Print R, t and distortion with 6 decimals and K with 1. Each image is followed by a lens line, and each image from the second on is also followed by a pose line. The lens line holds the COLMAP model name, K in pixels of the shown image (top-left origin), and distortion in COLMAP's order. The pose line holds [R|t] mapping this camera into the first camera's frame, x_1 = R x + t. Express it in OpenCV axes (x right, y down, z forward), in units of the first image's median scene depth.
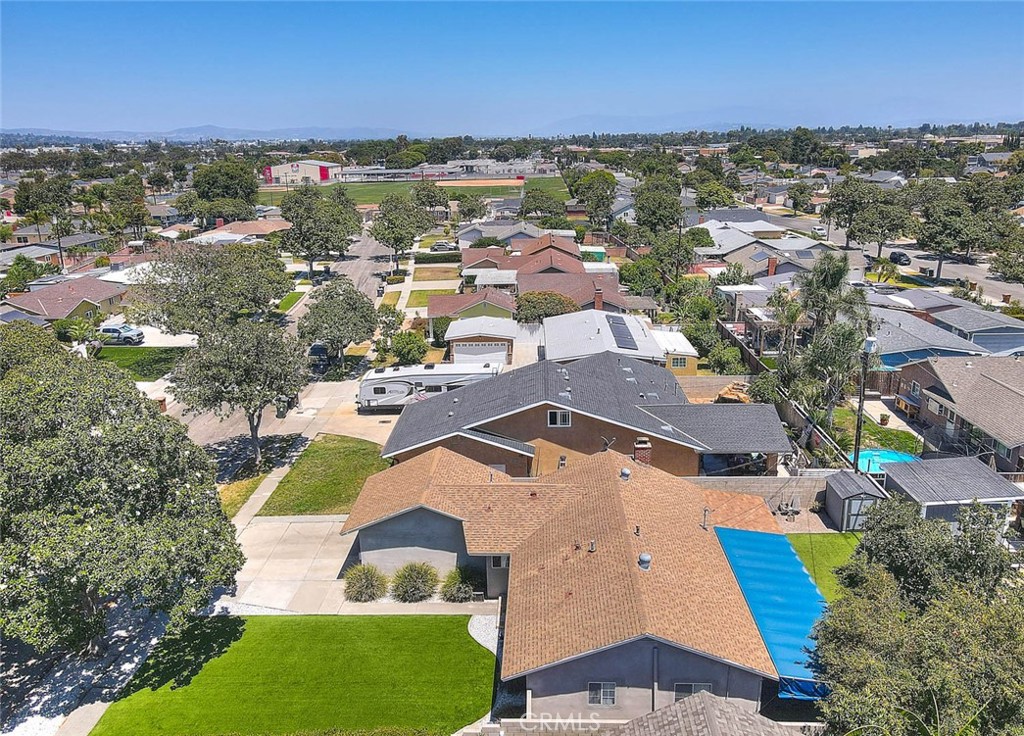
lens RADIAL K [[777.8, 0, 510.6], [0, 777.8, 343.8], [0, 0, 1]] dist [-0.004918, 0.037802]
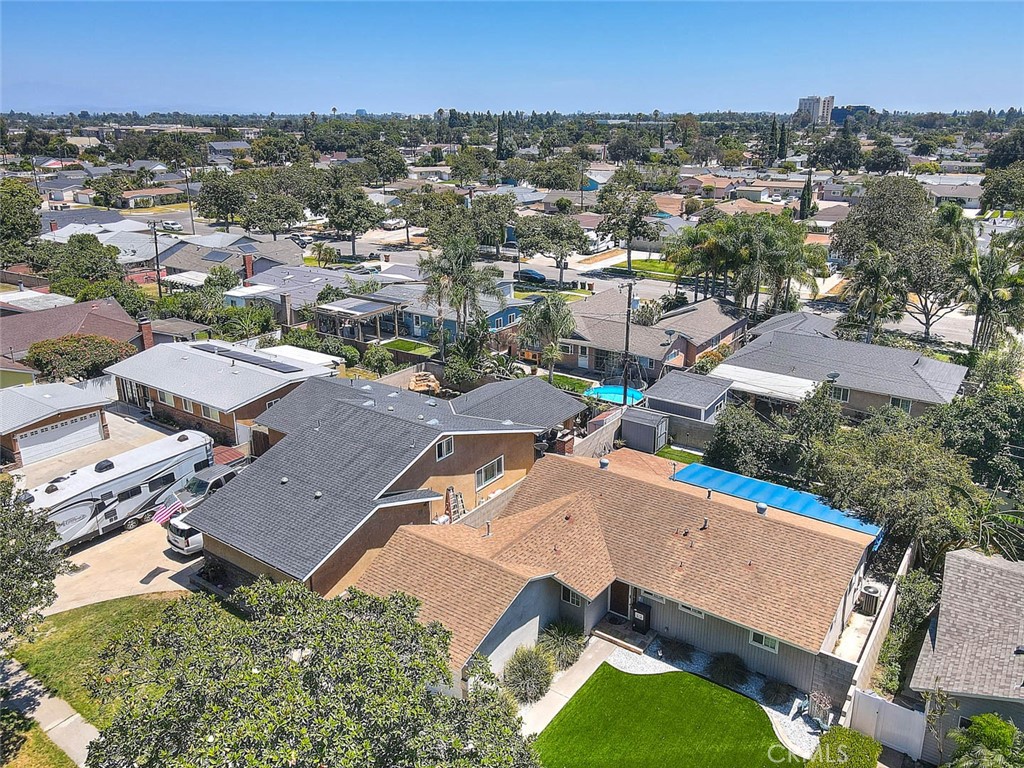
lens RADIAL K [[769.9, 0, 531.3], [0, 769.9, 363.0], [0, 0, 1]] dist [0.004516, 0.006427]
pose [[0.537655, -0.240481, 0.808144, -0.707504], [0.207298, 0.966747, 0.149762, -0.135835], [-0.817285, 0.087006, 0.569627, 0.501065]]
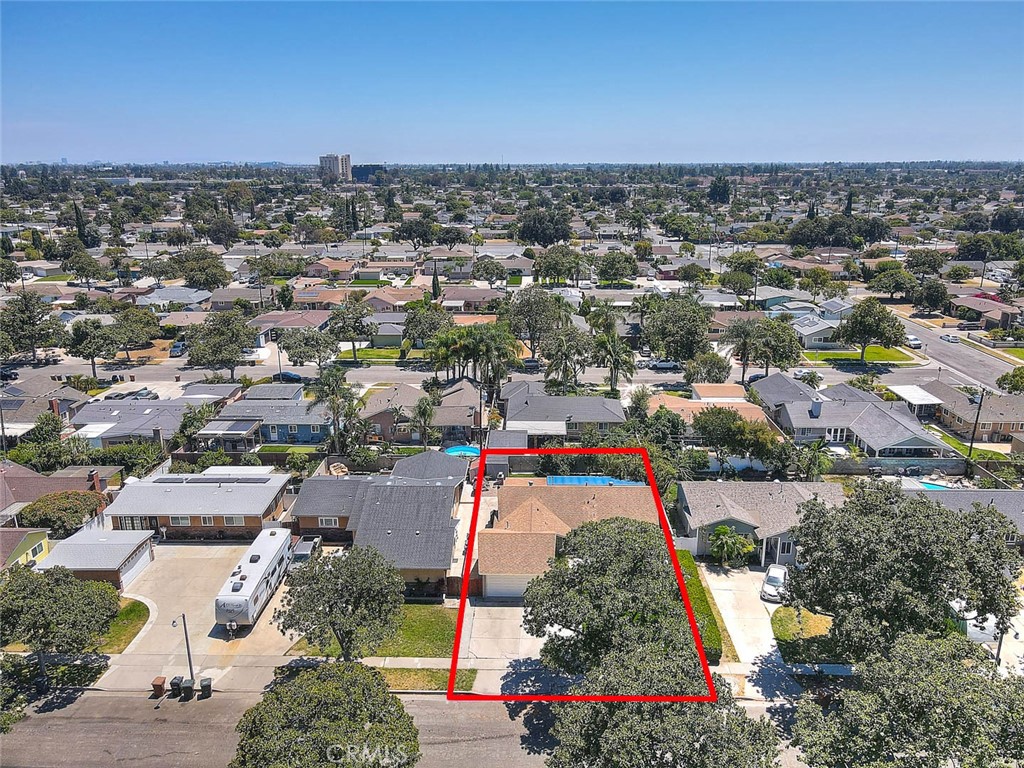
lens RADIAL K [[769.9, 0, 531.3], [0, 769.9, 363.0], [0, 0, 1]] dist [0.004516, 0.006427]
pose [[-0.034882, -0.236125, 0.971096, -1.806162], [0.253120, 0.937918, 0.237150, -0.632496], [-0.966806, 0.254076, 0.027051, 0.882650]]
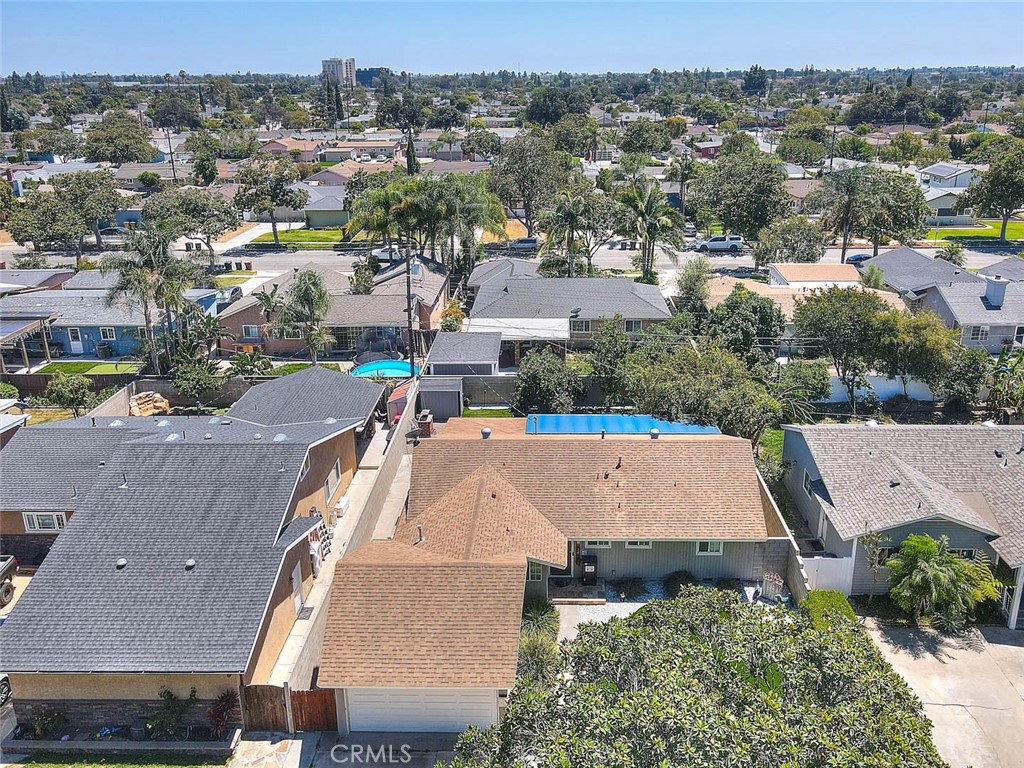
lens RADIAL K [[784.9, 0, 541.0], [0, 784.9, 302.6], [0, 0, 1]] dist [0.010187, 0.003246]
pose [[-0.023132, -0.259623, 0.965433, -0.788908], [0.263869, 0.929862, 0.256380, -0.228622], [-0.964281, 0.260679, 0.046996, 0.862901]]
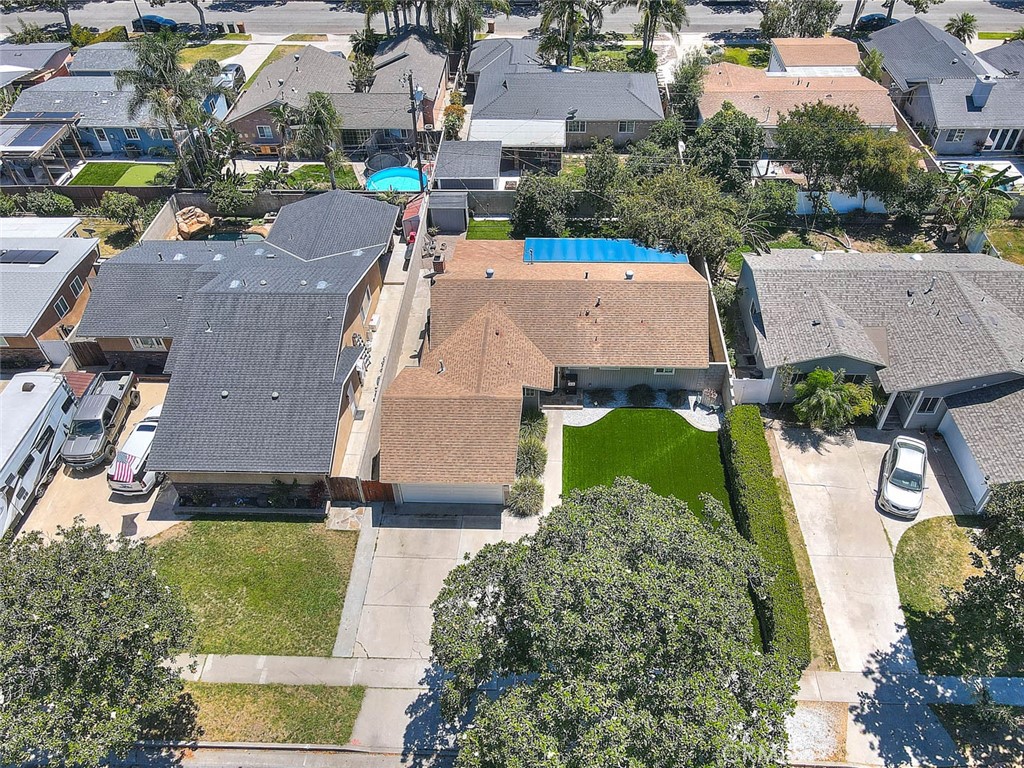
lens RADIAL K [[776.0, 0, 538.4], [0, 776.0, 382.4], [0, 0, 1]] dist [0.009671, 0.009901]
pose [[-0.013896, -0.671505, 0.740870, -0.863470], [0.265937, 0.711773, 0.650120, -0.476513], [-0.963890, 0.206059, 0.168687, 0.780678]]
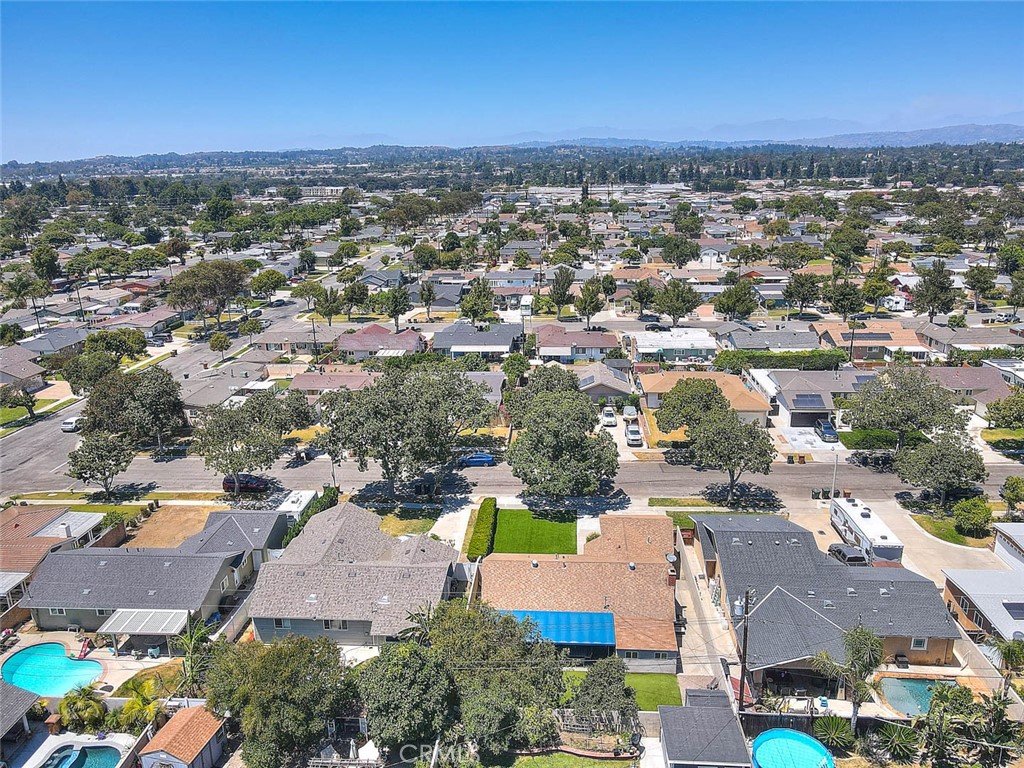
lens RADIAL K [[755.5, 0, 510.6], [0, 755.5, 387.9], [0, 0, 1]] dist [0.008004, 0.003840]
pose [[-0.030775, 0.304126, -0.952135, 1.650033], [-0.233750, 0.923981, 0.302688, -0.642490], [0.971810, 0.231877, 0.042654, 0.596763]]
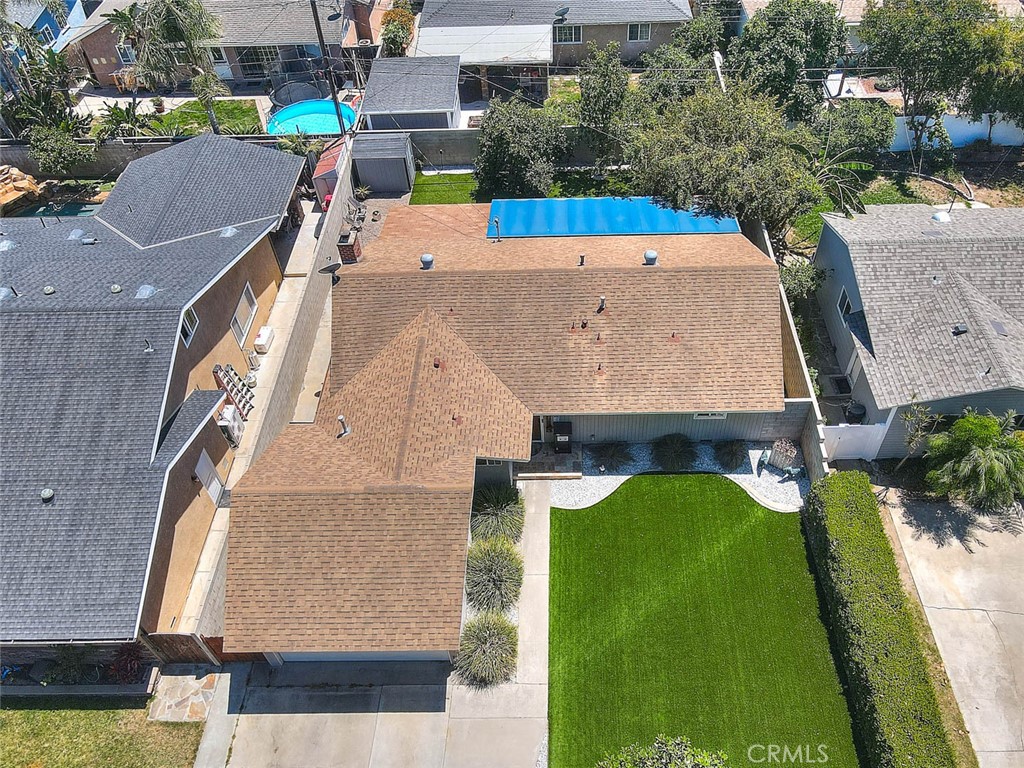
lens RADIAL K [[788.7, 0, 550.8], [0, 788.7, 410.3], [0, 0, 1]] dist [0.008480, 0.011670]
pose [[-0.034973, -0.734498, 0.677709, -0.480808], [0.287059, 0.642165, 0.710789, -0.248757], [-0.957274, 0.219401, 0.188386, 0.794899]]
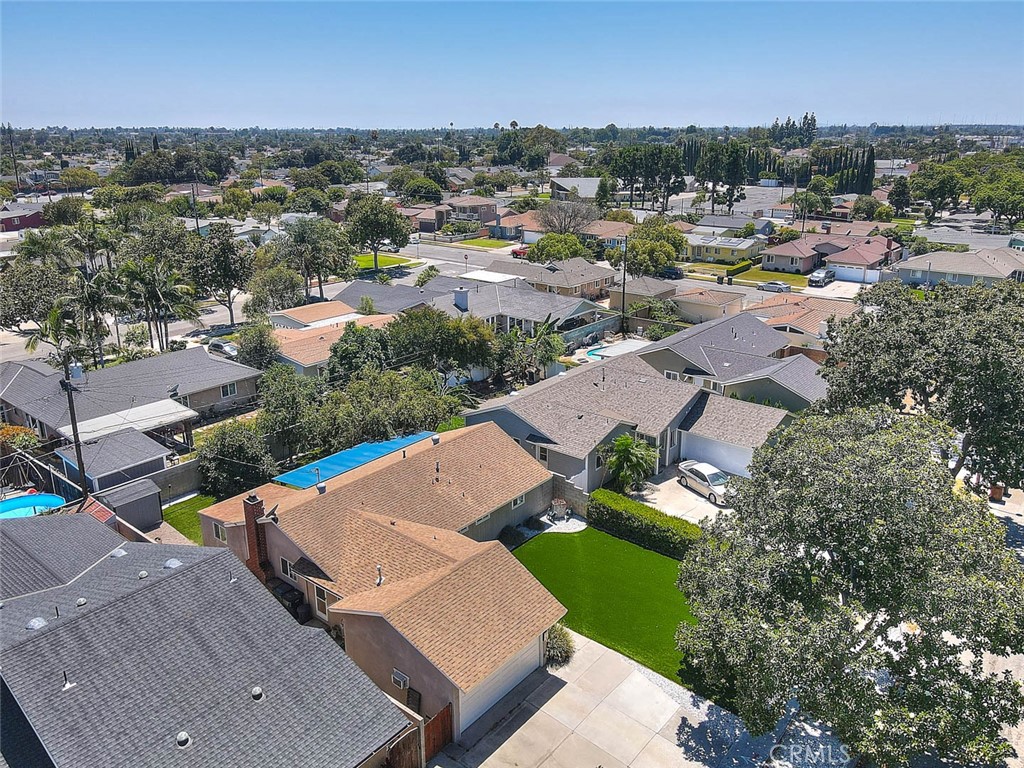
lens RADIAL K [[755.5, 0, 510.6], [0, 755.5, 387.9], [0, 0, 1]] dist [0.008004, 0.003840]
pose [[-0.796970, -0.171515, 0.579156, -0.620561], [0.176131, 0.851177, 0.494445, -0.404160], [-0.577769, 0.496065, -0.648153, 1.468326]]
